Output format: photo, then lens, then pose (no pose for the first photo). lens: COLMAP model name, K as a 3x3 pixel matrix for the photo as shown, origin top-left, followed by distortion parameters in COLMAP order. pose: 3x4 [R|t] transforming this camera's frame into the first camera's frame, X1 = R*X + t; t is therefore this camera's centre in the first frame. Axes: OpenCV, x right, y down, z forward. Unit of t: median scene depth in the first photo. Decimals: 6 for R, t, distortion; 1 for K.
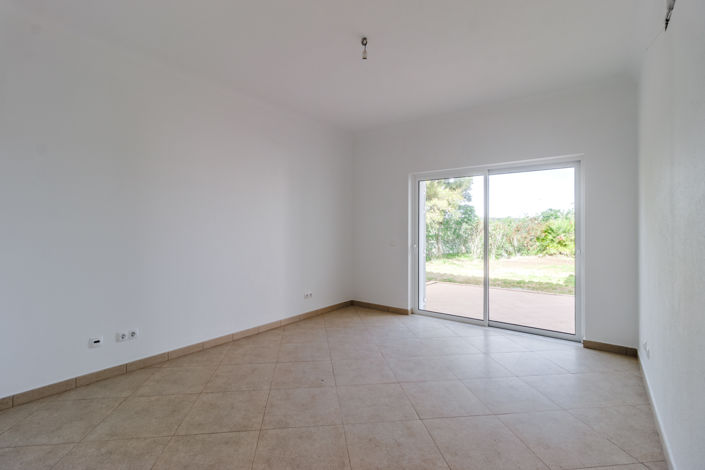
lens RADIAL K [[322.5, 0, 345.2], [0, 322.5, 234.6], [0, 0, 1]] dist [-0.000043, 0.000016]
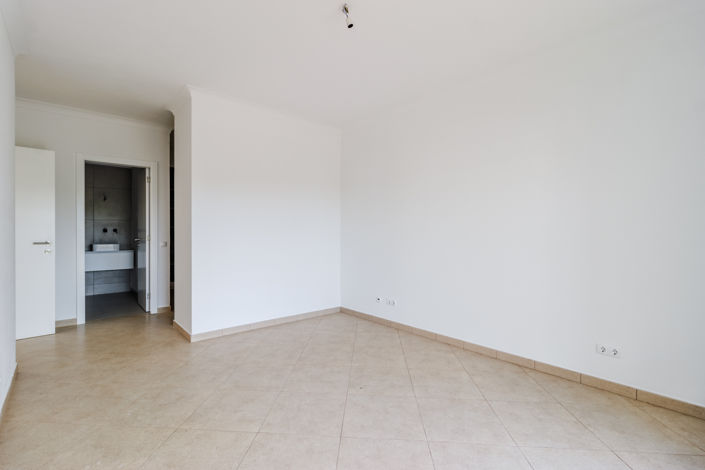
lens RADIAL K [[322.5, 0, 345.2], [0, 322.5, 234.6], [0, 0, 1]] dist [-0.000043, 0.000016]
pose [[-0.189202, 0.004070, -0.981930, 0.796381], [-0.017706, 0.999815, 0.007556, -0.008851], [0.981778, 0.018815, -0.189095, 1.022537]]
